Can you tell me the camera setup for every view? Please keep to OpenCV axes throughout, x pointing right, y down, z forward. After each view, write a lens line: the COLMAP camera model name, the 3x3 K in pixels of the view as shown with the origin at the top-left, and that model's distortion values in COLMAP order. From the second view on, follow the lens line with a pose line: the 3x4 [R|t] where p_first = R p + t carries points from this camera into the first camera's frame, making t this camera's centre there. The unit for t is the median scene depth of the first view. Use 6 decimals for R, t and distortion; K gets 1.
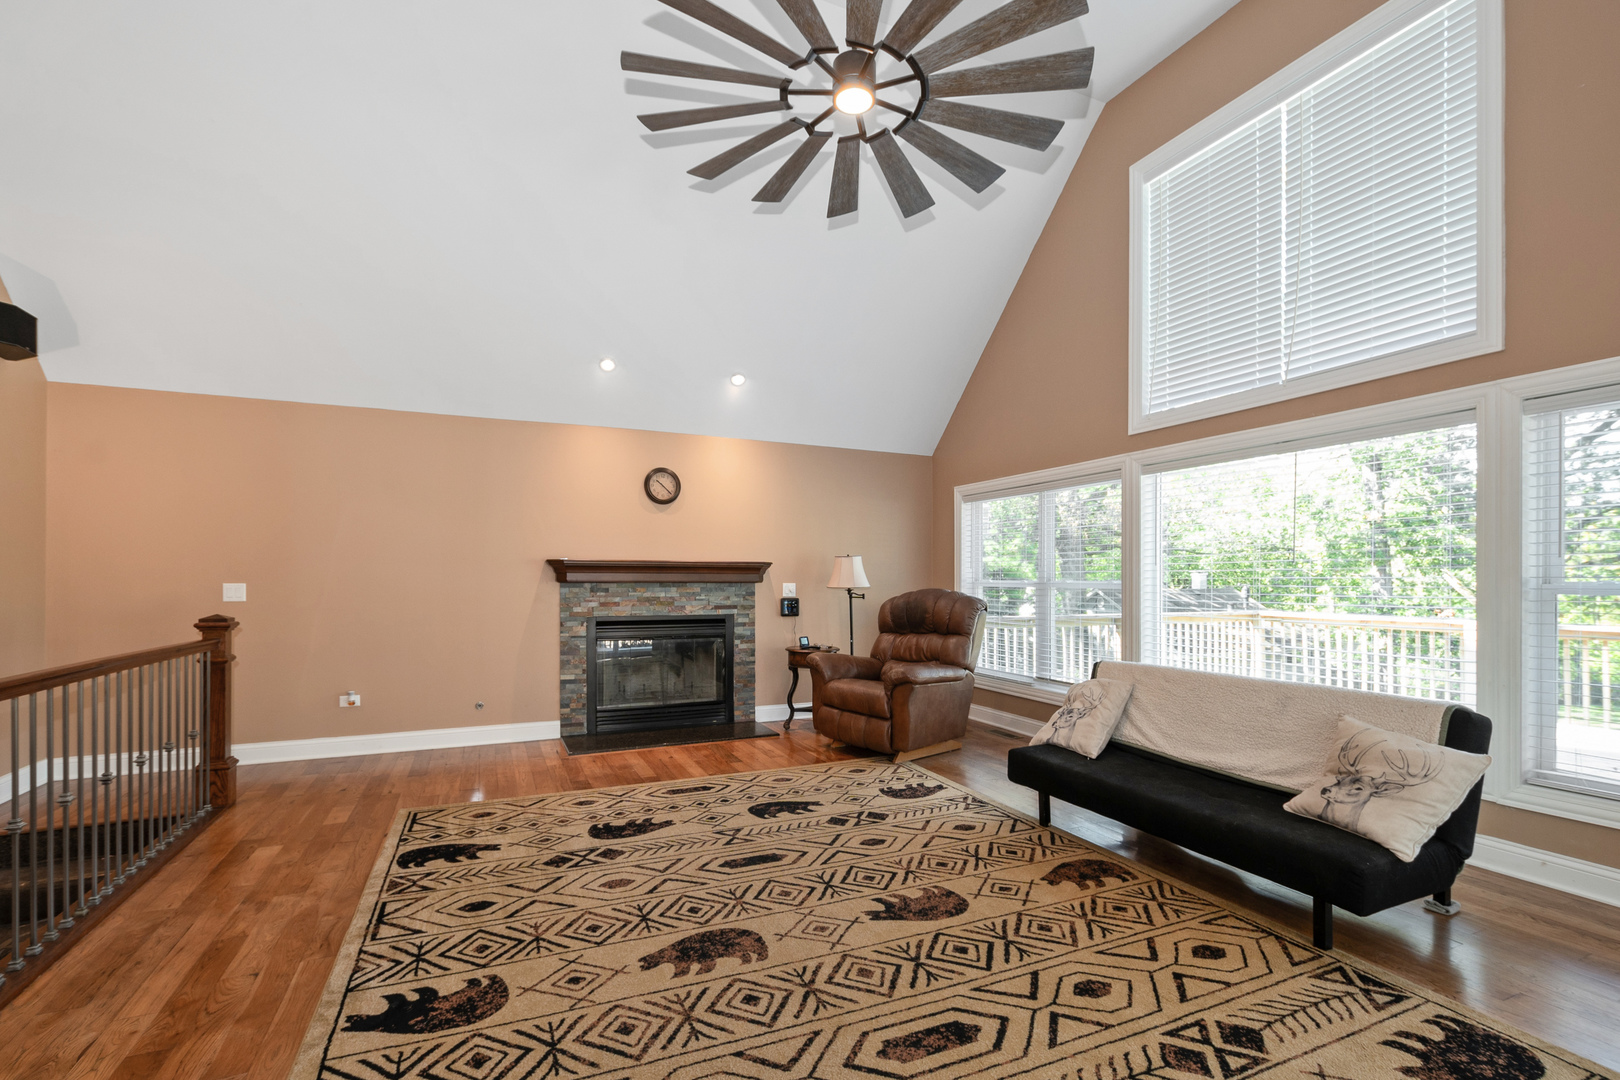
lens RADIAL K [[730.8, 0, 808.9], [0, 730.8, 580.2], [0, 0, 1]] dist [0.002238, -0.000615]
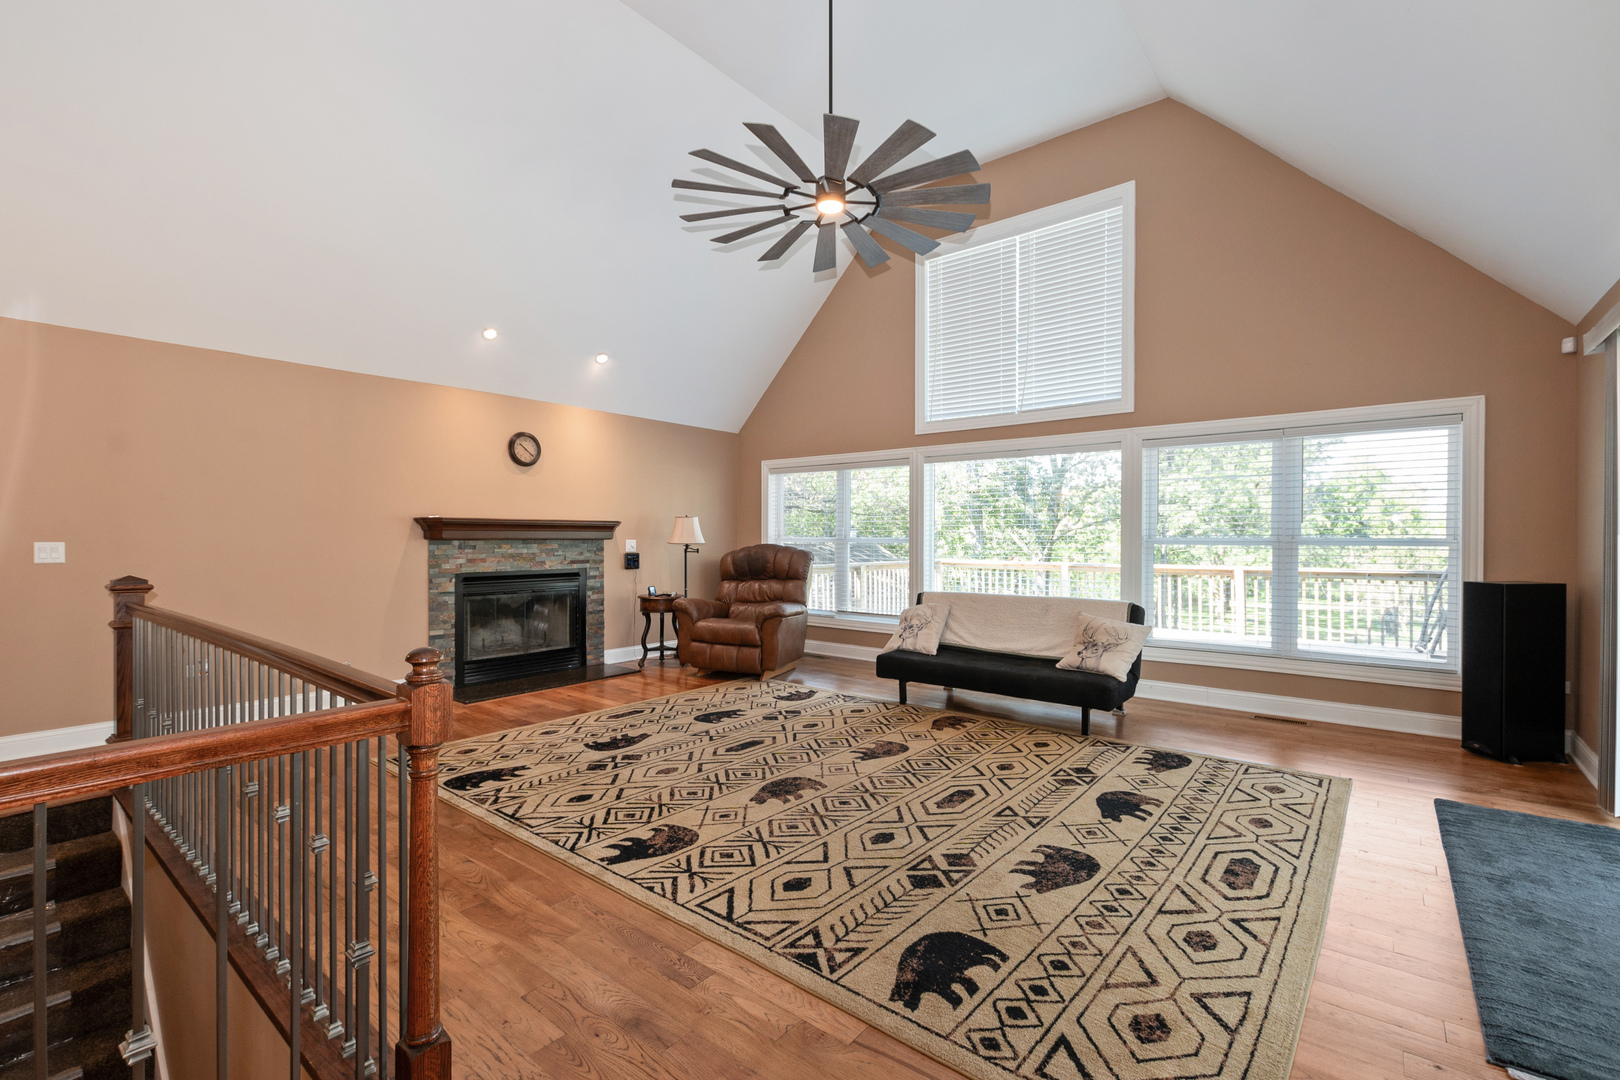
lens RADIAL K [[719.8, 0, 810.0], [0, 719.8, 540.0], [0, 0, 1]] dist [-0.000571, -0.001699]
pose [[0.892876, -0.003419, 0.450291, -0.475627], [0.001247, 0.999986, 0.005121, -0.001872], [-0.450302, -0.004011, 0.892867, -0.199576]]
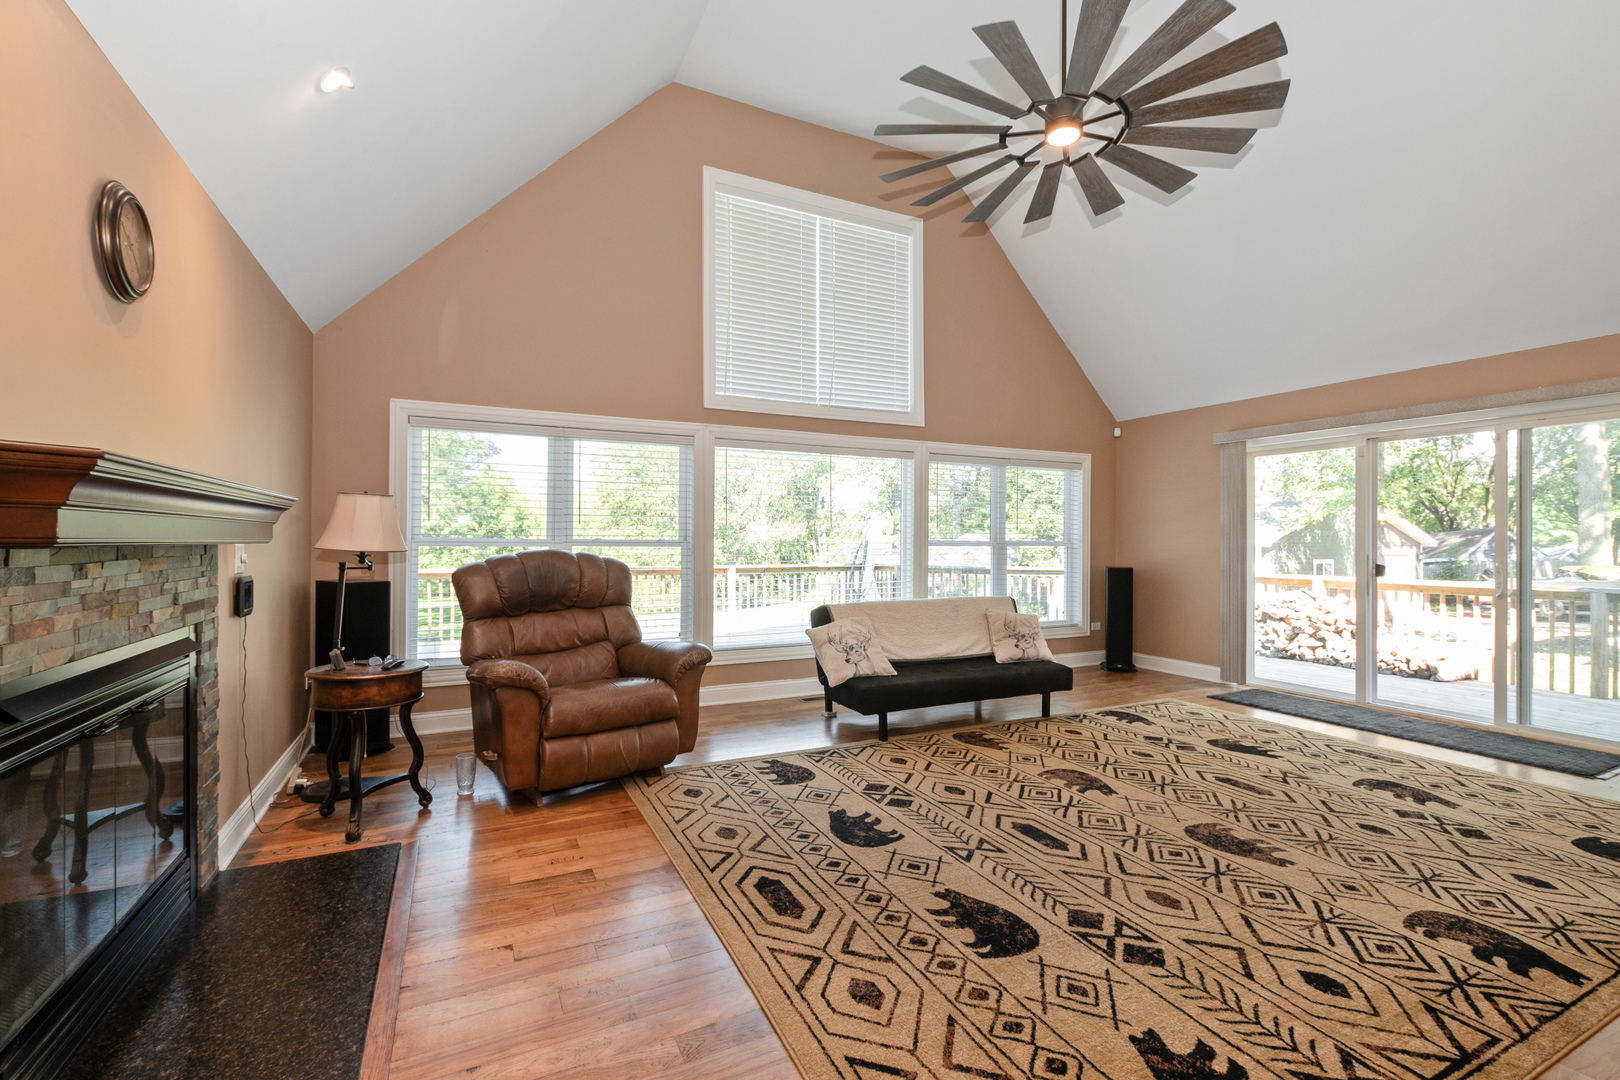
lens RADIAL K [[719.8, 0, 810.0], [0, 719.8, 540.0], [0, 0, 1]] dist [-0.000571, -0.001699]
pose [[-0.041792, -0.003500, 0.999120, -0.838051], [-0.002410, 0.999991, 0.003402, -0.003225], [-0.999123, -0.002266, -0.041800, 1.124274]]
